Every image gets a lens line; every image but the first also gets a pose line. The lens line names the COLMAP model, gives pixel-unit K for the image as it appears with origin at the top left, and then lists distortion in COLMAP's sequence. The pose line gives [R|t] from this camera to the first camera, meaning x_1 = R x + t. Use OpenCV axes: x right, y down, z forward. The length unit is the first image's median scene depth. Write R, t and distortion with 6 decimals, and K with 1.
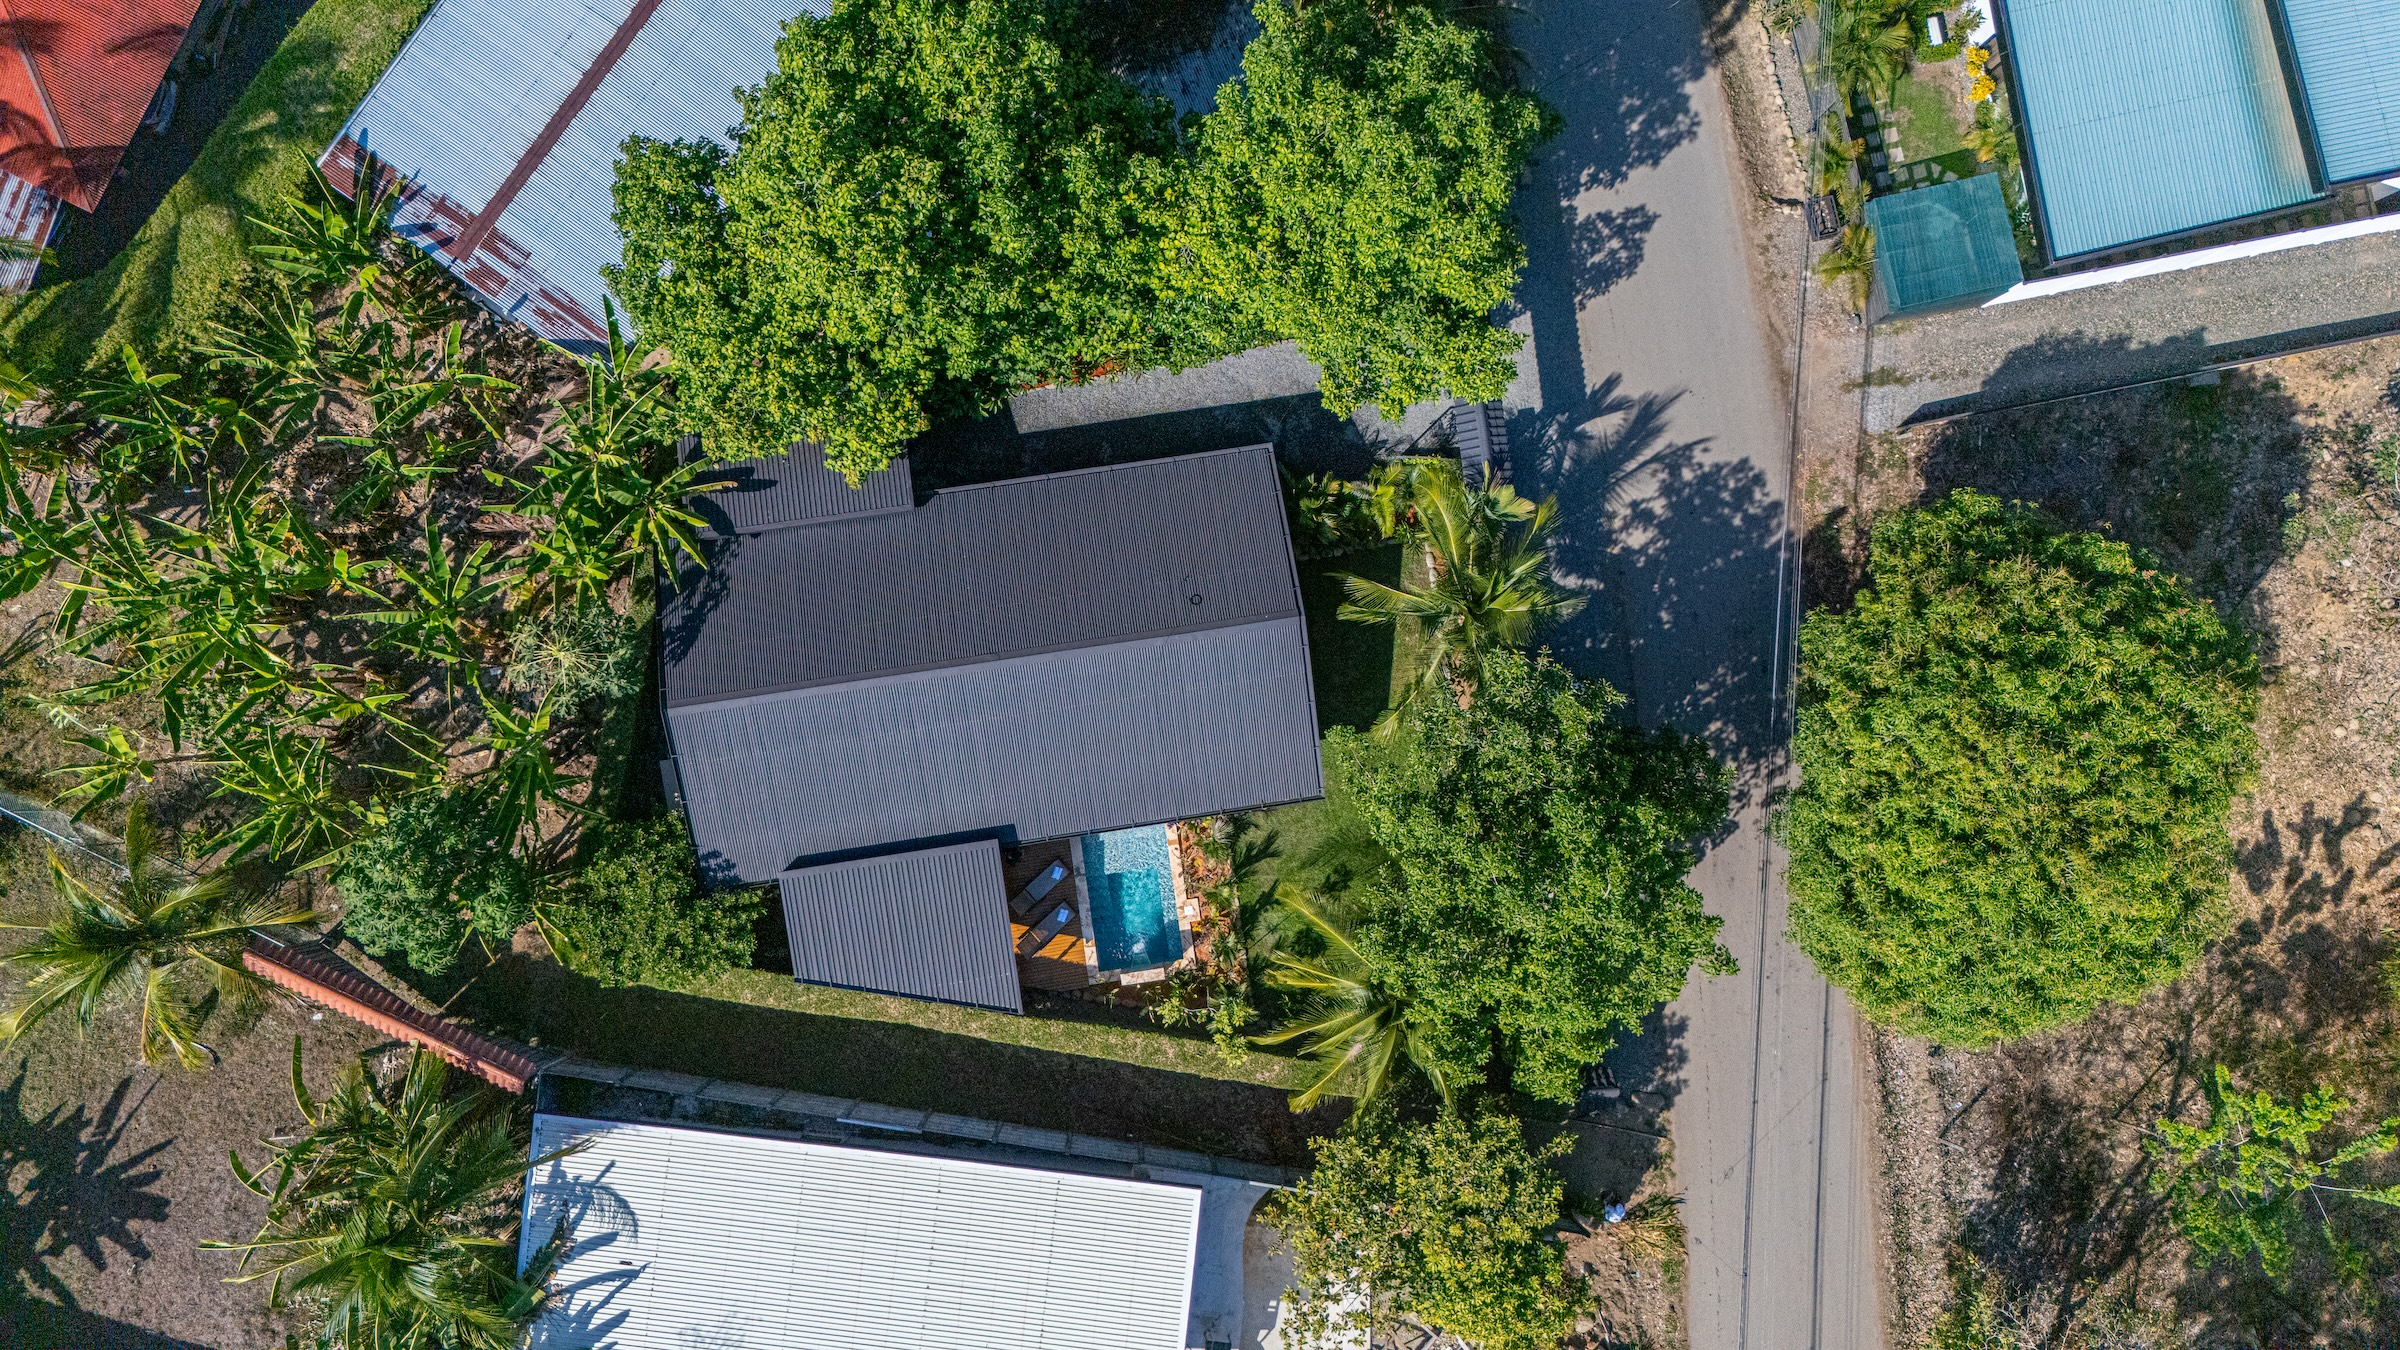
lens RADIAL K [[1696.4, 0, 1202.8], [0, 1696.4, 676.7], [0, 0, 1]] dist [0.003717, 0.000958]
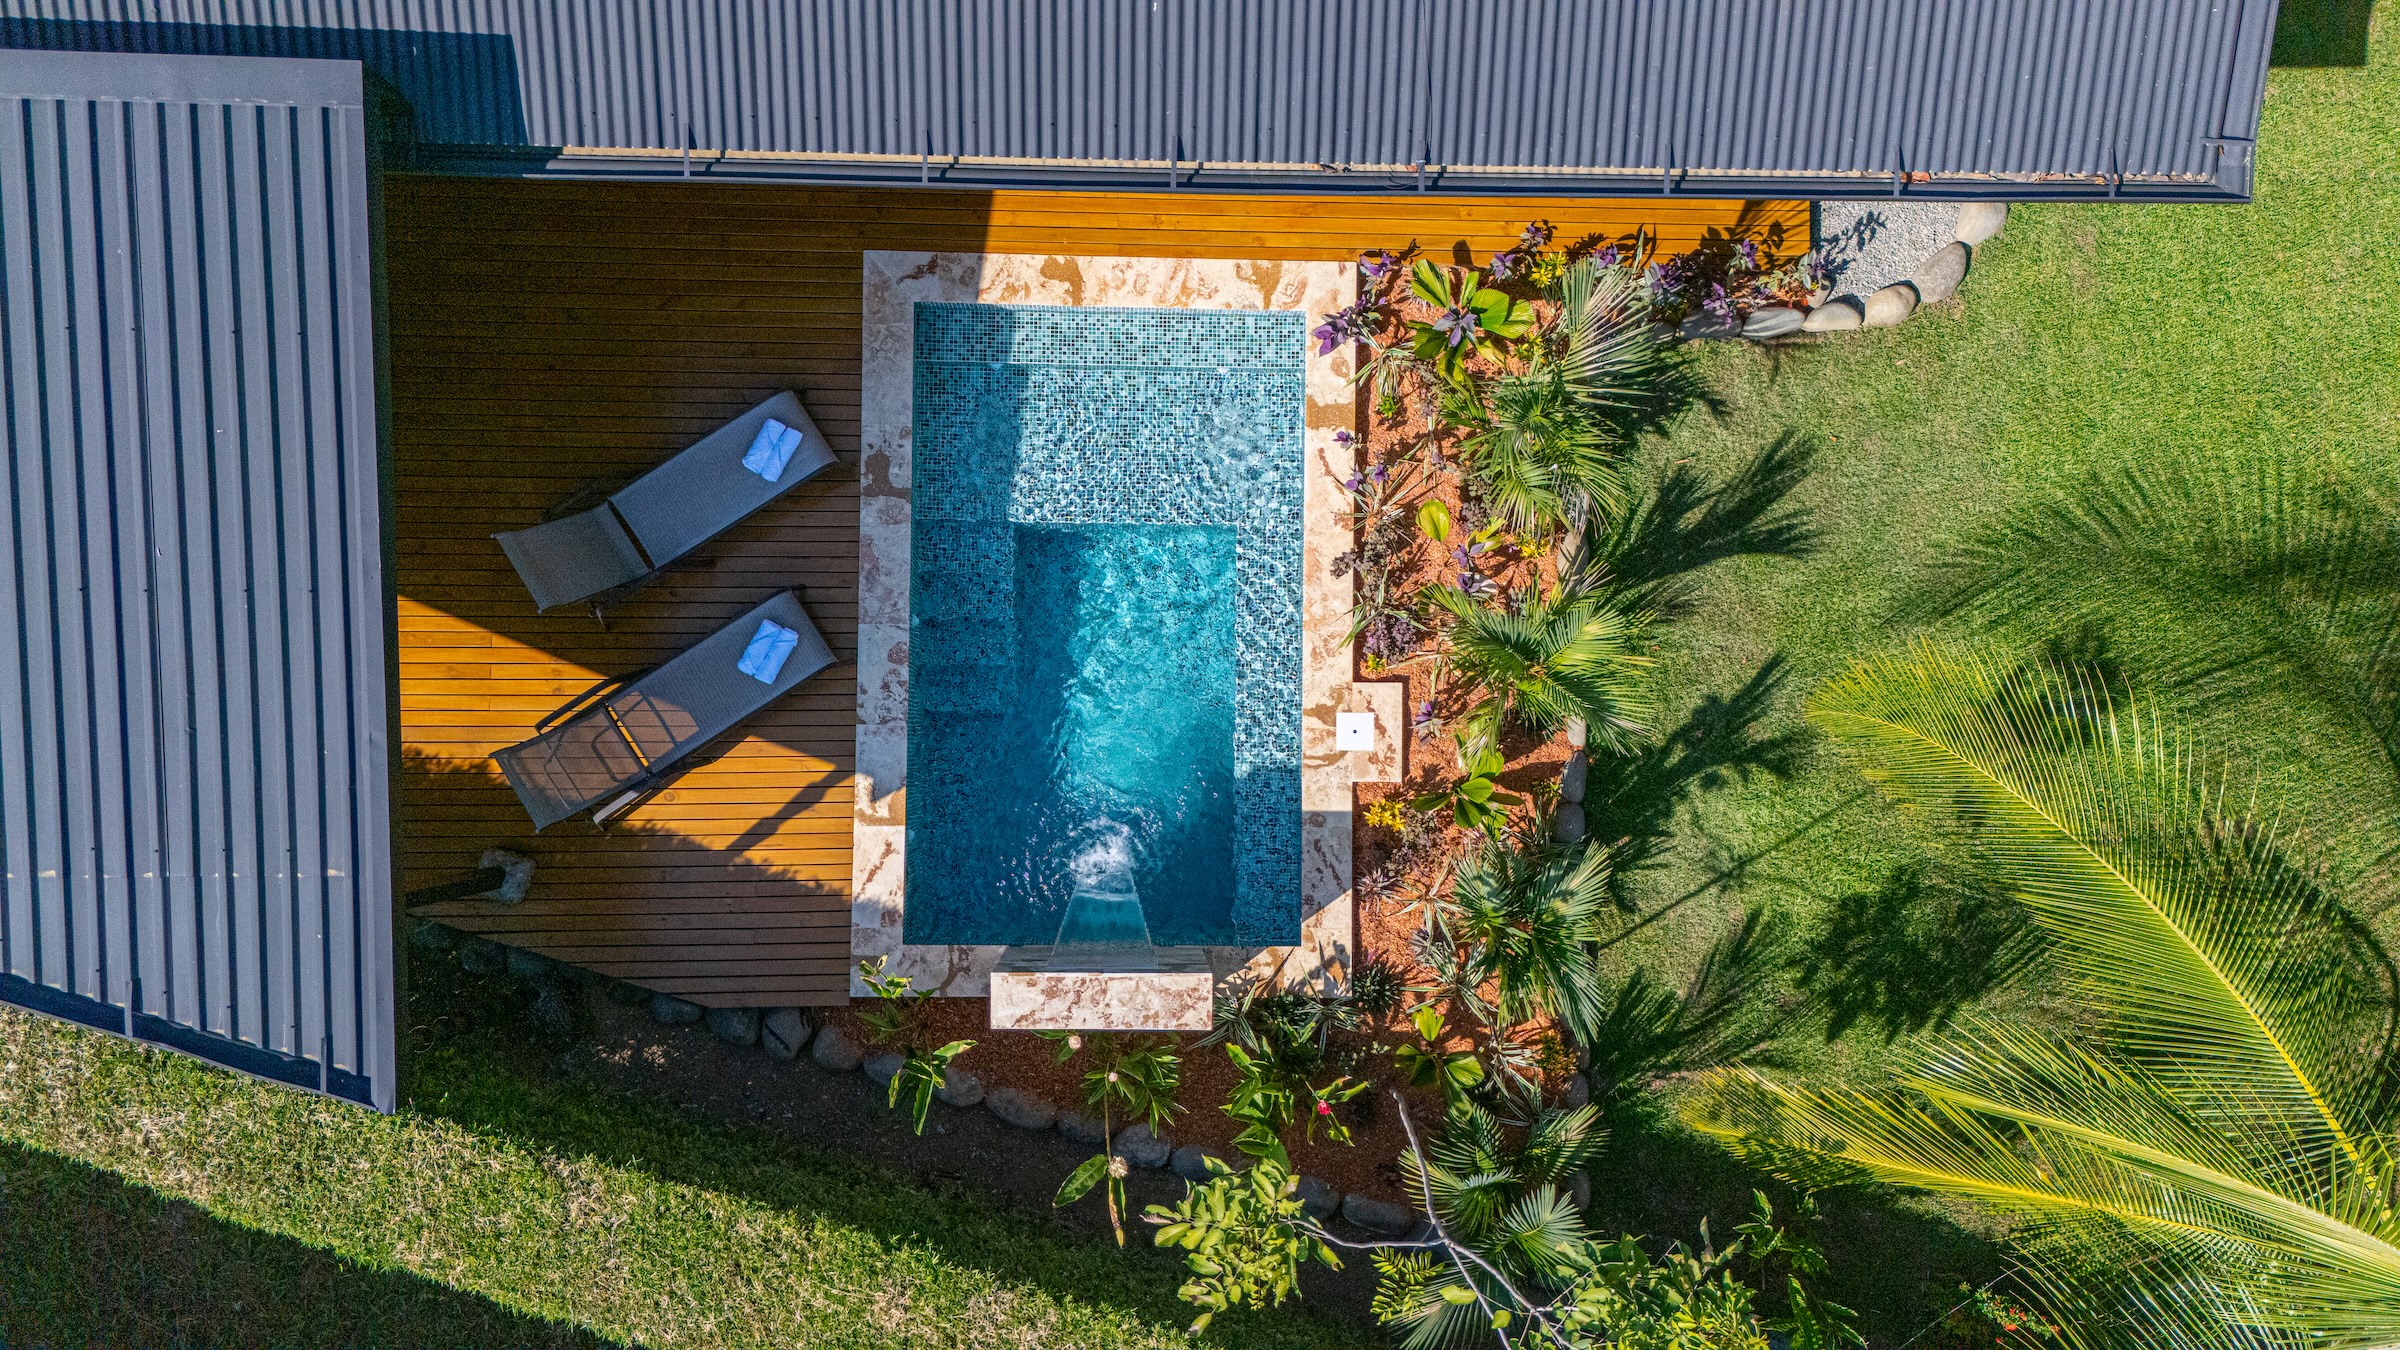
lens RADIAL K [[1696.4, 0, 1196.6], [0, 1696.4, 672.8], [0, 0, 1]] dist [0.003717, 0.000958]
pose [[0.987415, 0.157981, -0.007287, -0.028476], [-0.157964, 0.987441, 0.002909, 0.133987], [0.007655, -0.001722, 0.999969, 0.785459]]
